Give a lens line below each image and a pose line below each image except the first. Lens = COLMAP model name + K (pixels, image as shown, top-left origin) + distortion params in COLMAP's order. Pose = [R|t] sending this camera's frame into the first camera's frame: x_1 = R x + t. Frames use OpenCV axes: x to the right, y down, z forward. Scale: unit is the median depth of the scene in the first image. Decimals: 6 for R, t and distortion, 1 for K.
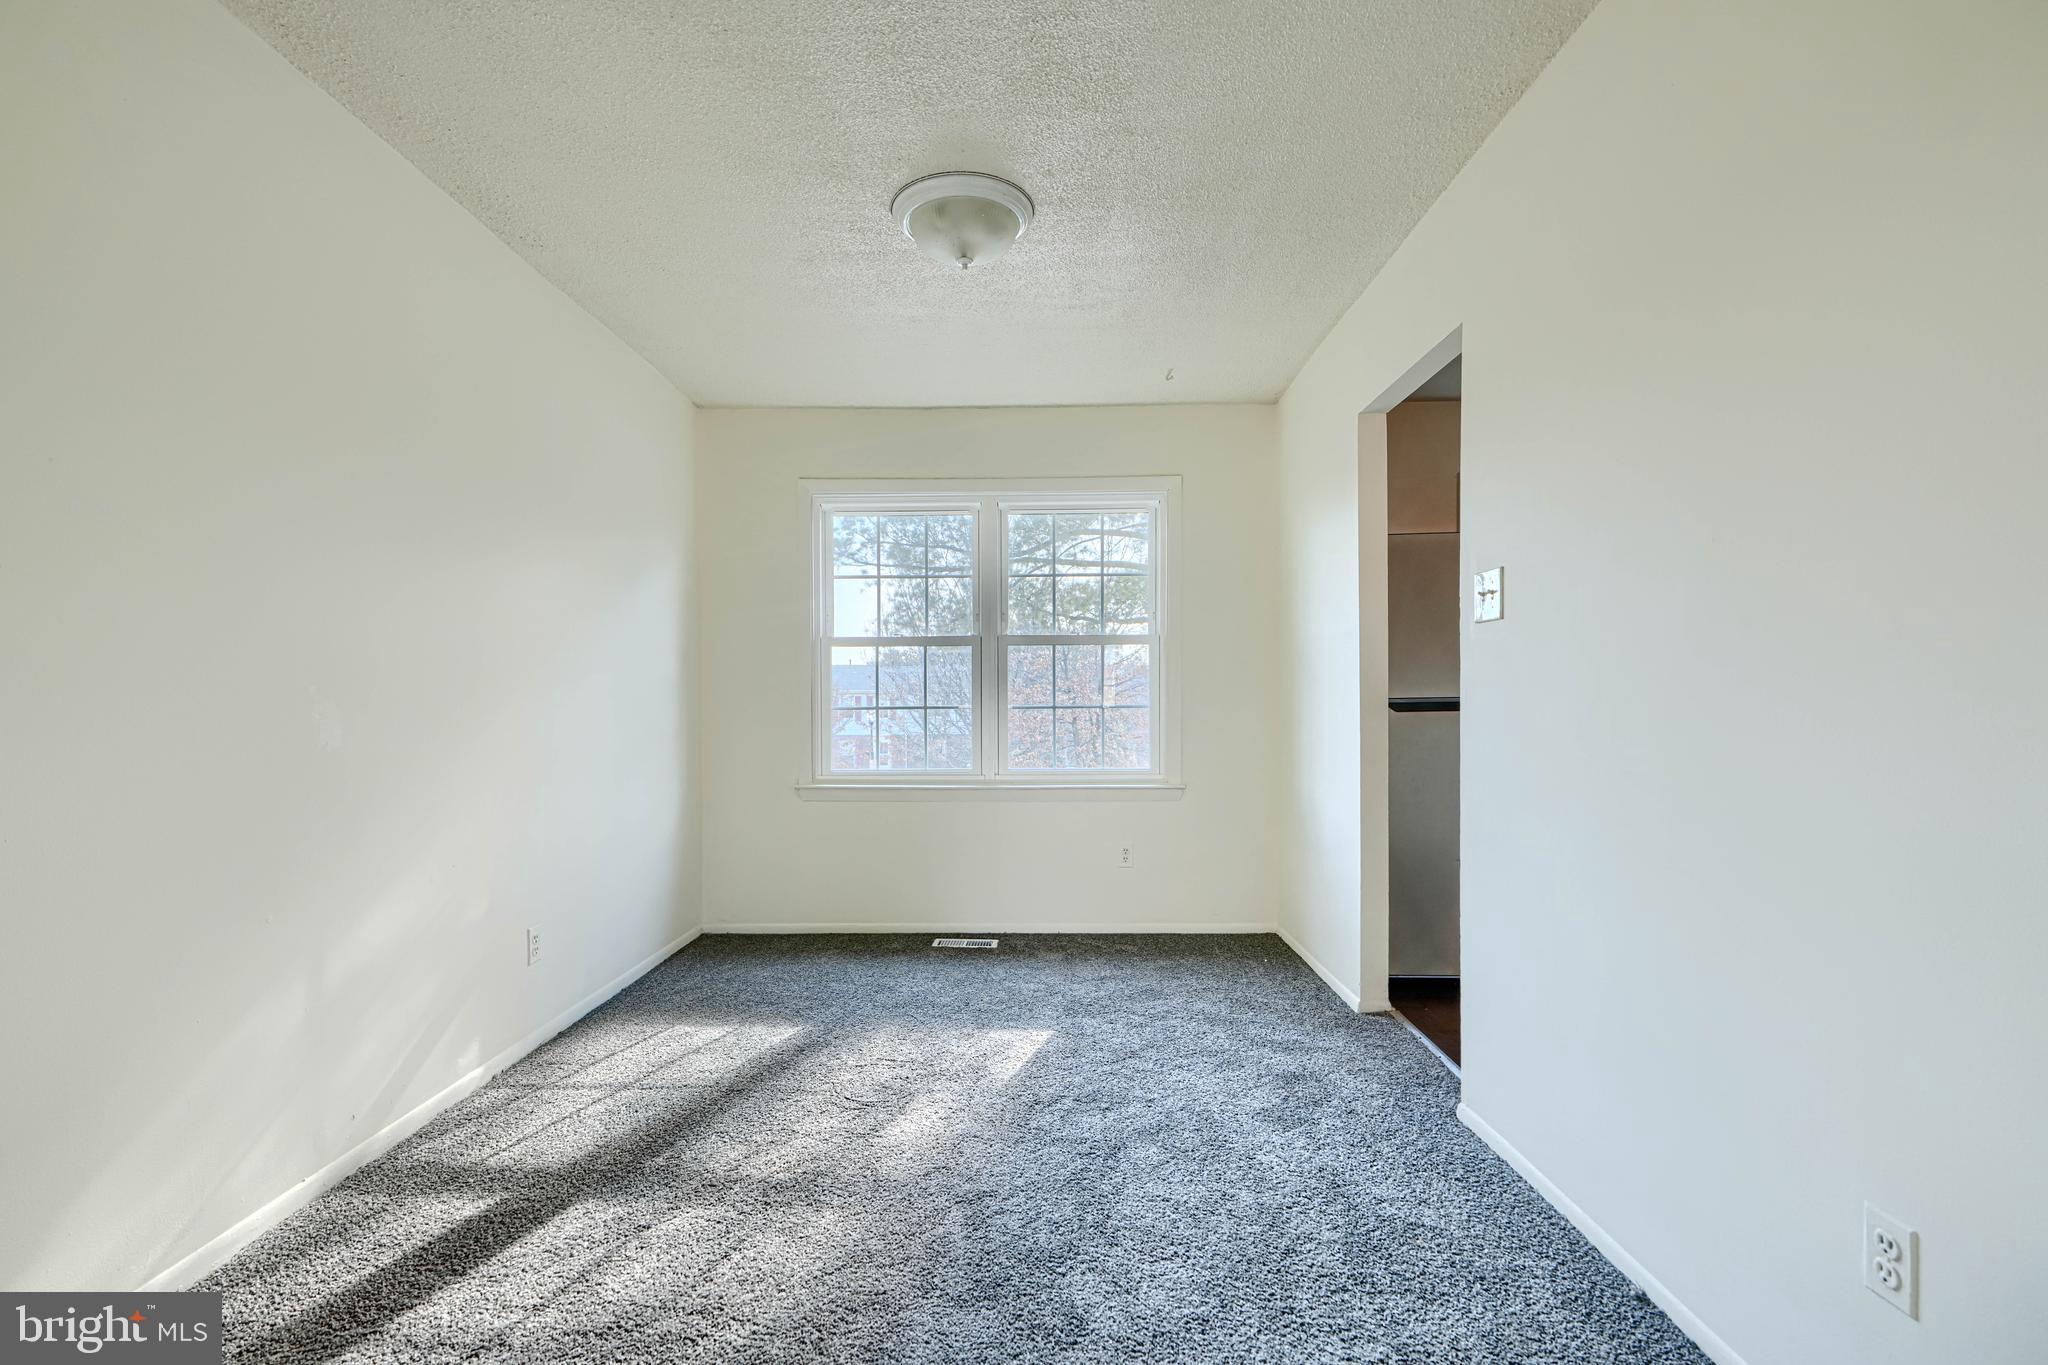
lens RADIAL K [[915.2, 0, 1026.5], [0, 915.2, 700.4], [0, 0, 1]] dist [0.001766, -0.000123]
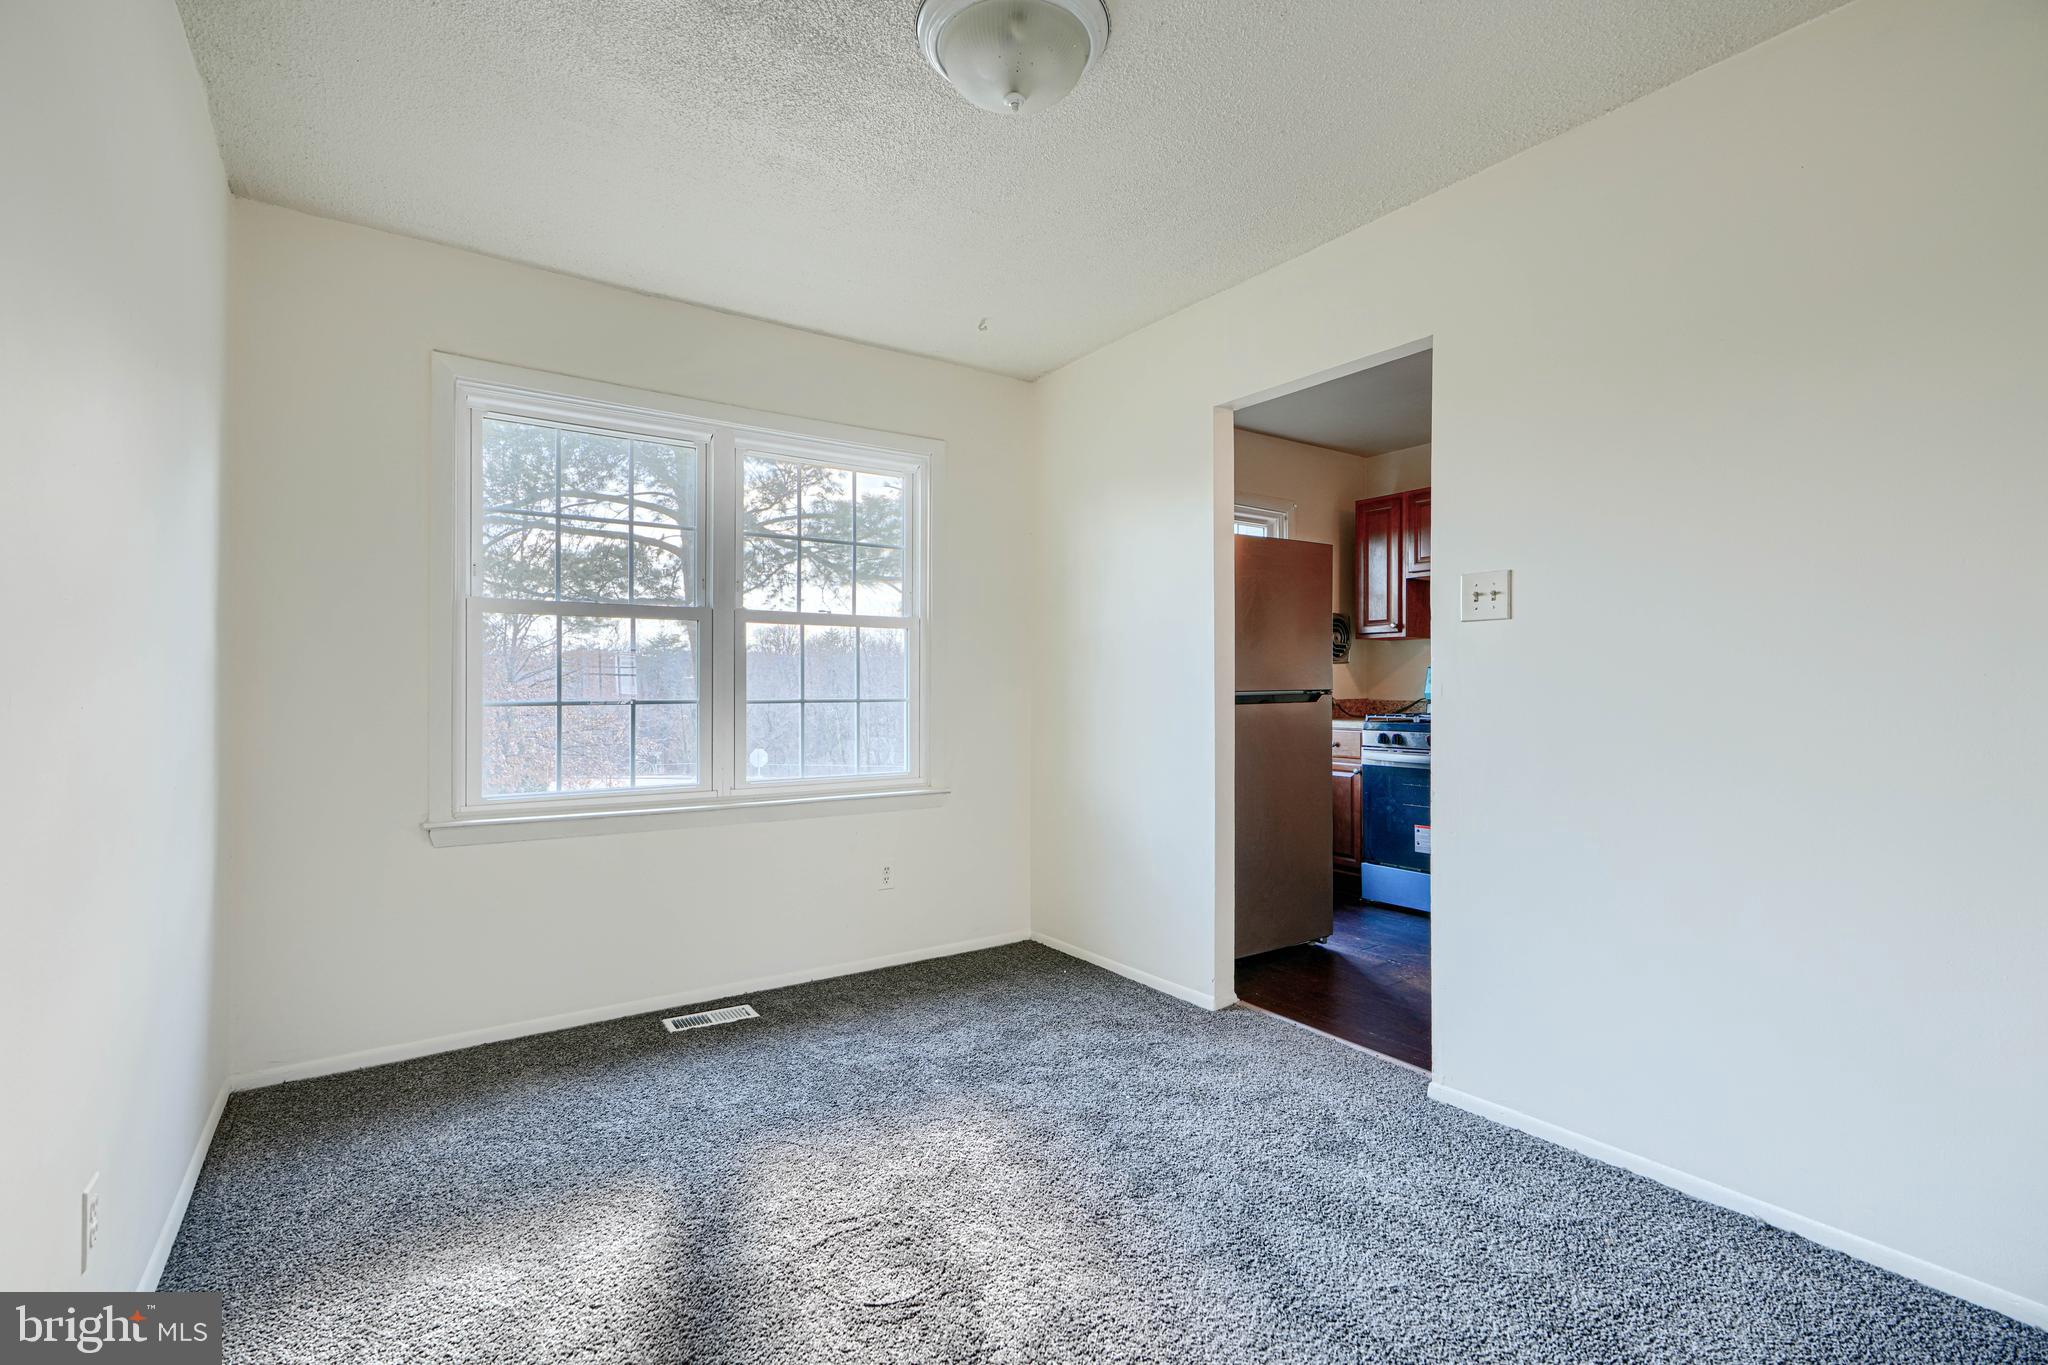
lens RADIAL K [[915.2, 0, 1070.2], [0, 915.2, 682.6], [0, 0, 1]] dist [0.001766, -0.000123]
pose [[0.815646, 0.009517, 0.578474, -0.331973], [-0.003168, 0.999923, -0.011984, -0.000369], [-0.578543, 0.007941, 0.815613, 0.275810]]
